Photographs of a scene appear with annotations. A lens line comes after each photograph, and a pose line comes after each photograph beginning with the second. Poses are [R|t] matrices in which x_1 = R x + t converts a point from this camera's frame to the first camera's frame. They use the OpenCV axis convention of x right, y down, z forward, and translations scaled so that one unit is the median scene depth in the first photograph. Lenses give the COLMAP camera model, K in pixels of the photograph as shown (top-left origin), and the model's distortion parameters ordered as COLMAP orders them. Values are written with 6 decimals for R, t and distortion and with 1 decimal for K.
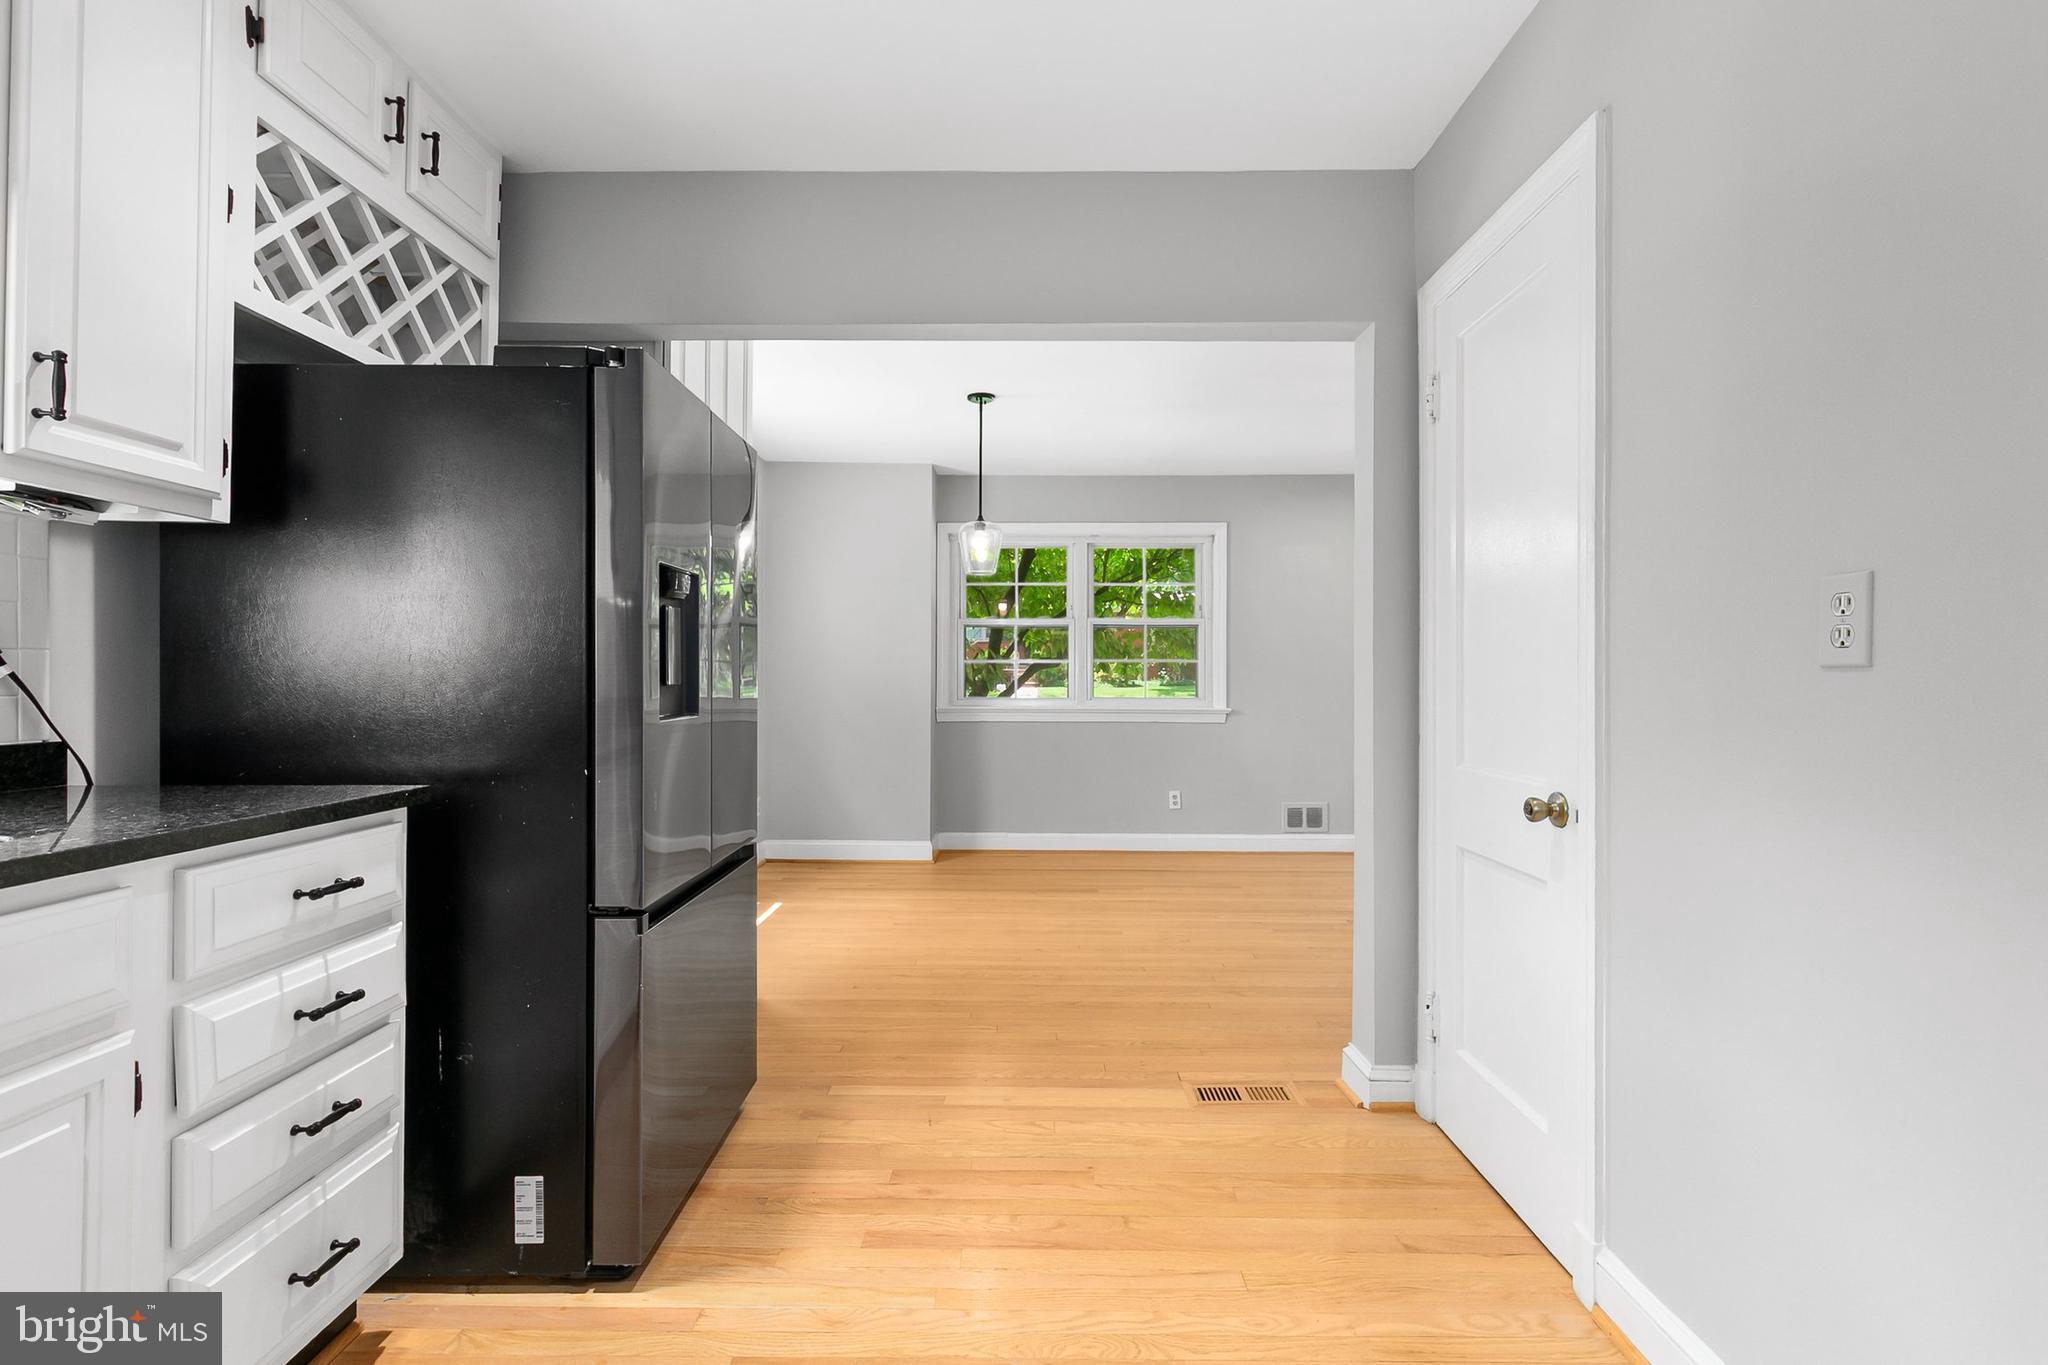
lens RADIAL K [[926.1, 0, 1024.6], [0, 926.1, 674.4], [0, 0, 1]] dist [0.010749, -0.002761]
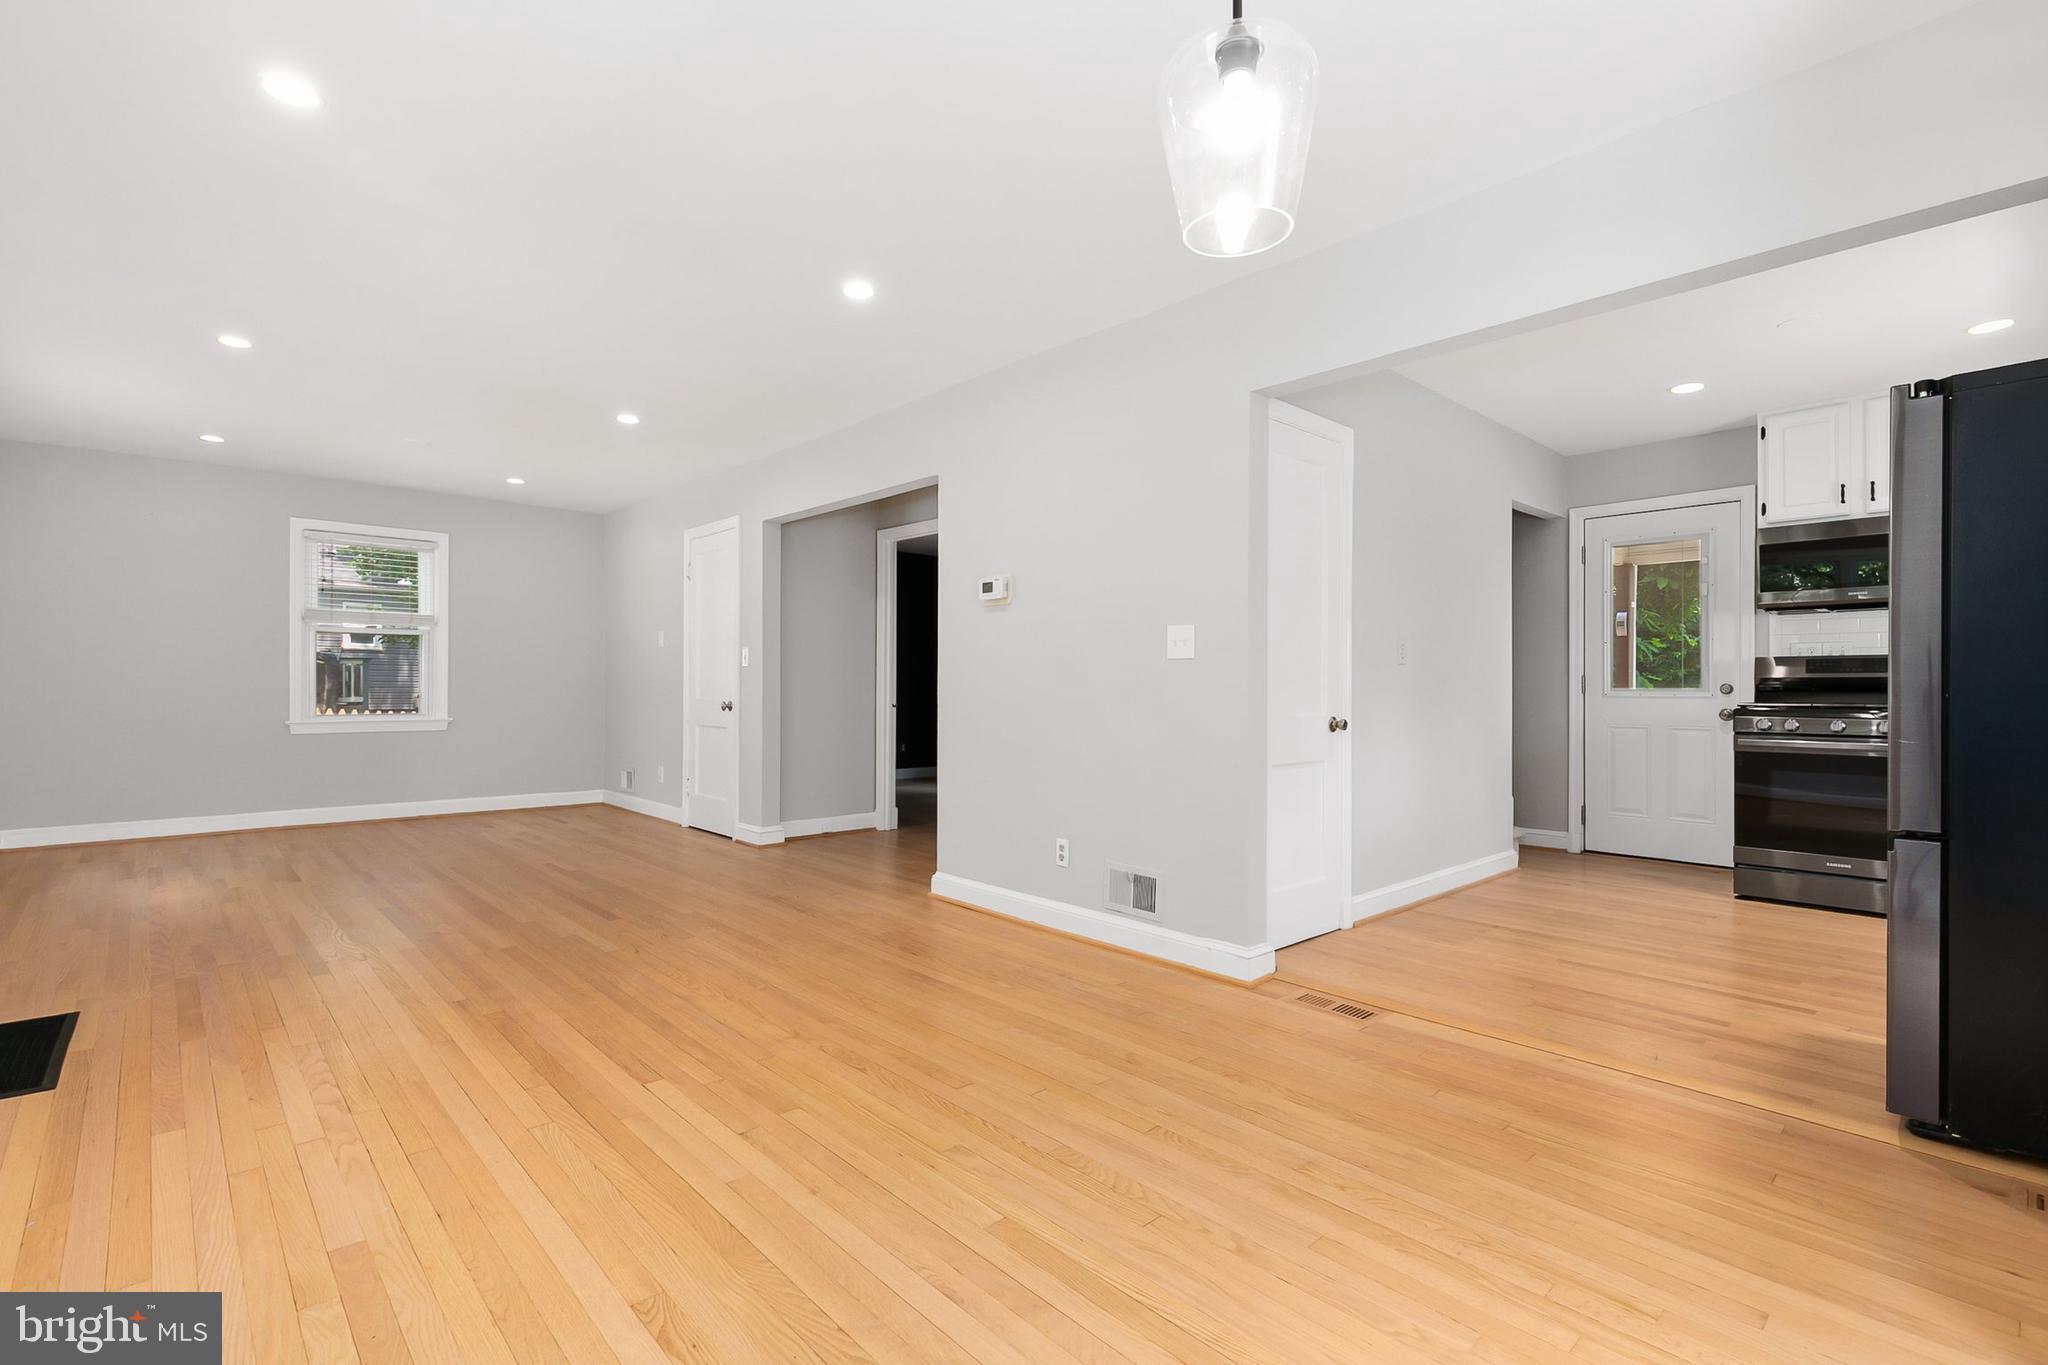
lens RADIAL K [[926.1, 0, 1015.5], [0, 926.1, 685.3], [0, 0, 1]] dist [0.010749, -0.002761]
pose [[-0.683497, -0.004856, 0.729937, -0.352759], [-0.011475, 0.999926, -0.004093, 0.049913], [-0.729863, -0.011174, -0.683502, 2.108051]]
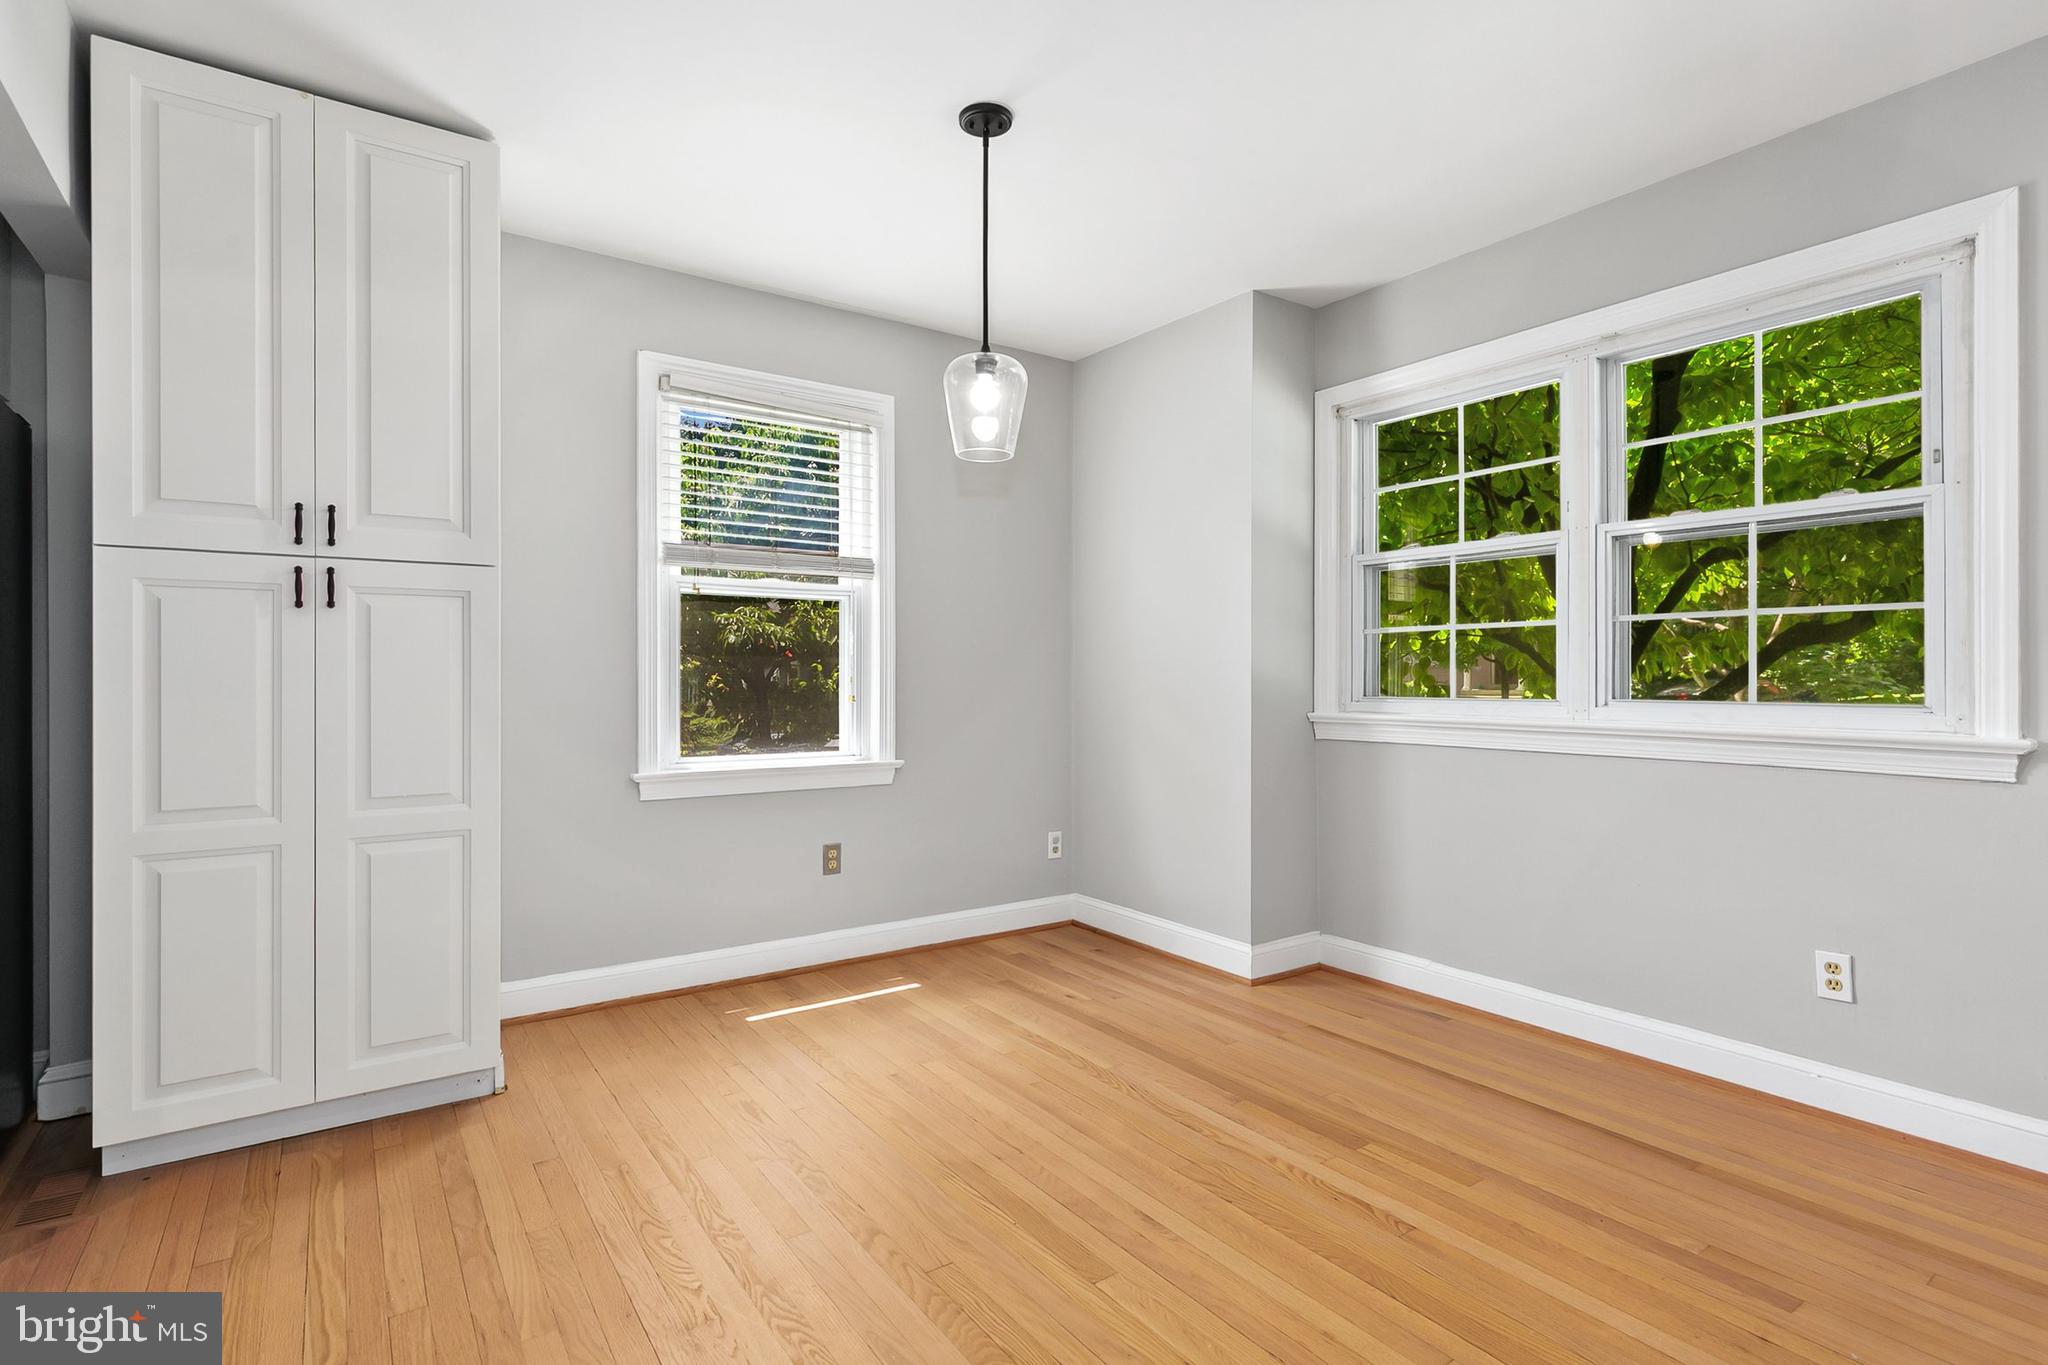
lens RADIAL K [[990.6, 0, 1021.8], [0, 990.6, 674.0], [0, 0, 1]] dist [-0.000018, 0.000582]
pose [[0.578403, -0.006072, -0.815729, 0.714451], [0.007547, 0.999969, -0.002093, 0.025814], [0.815716, -0.004946, 0.578431, 1.178515]]
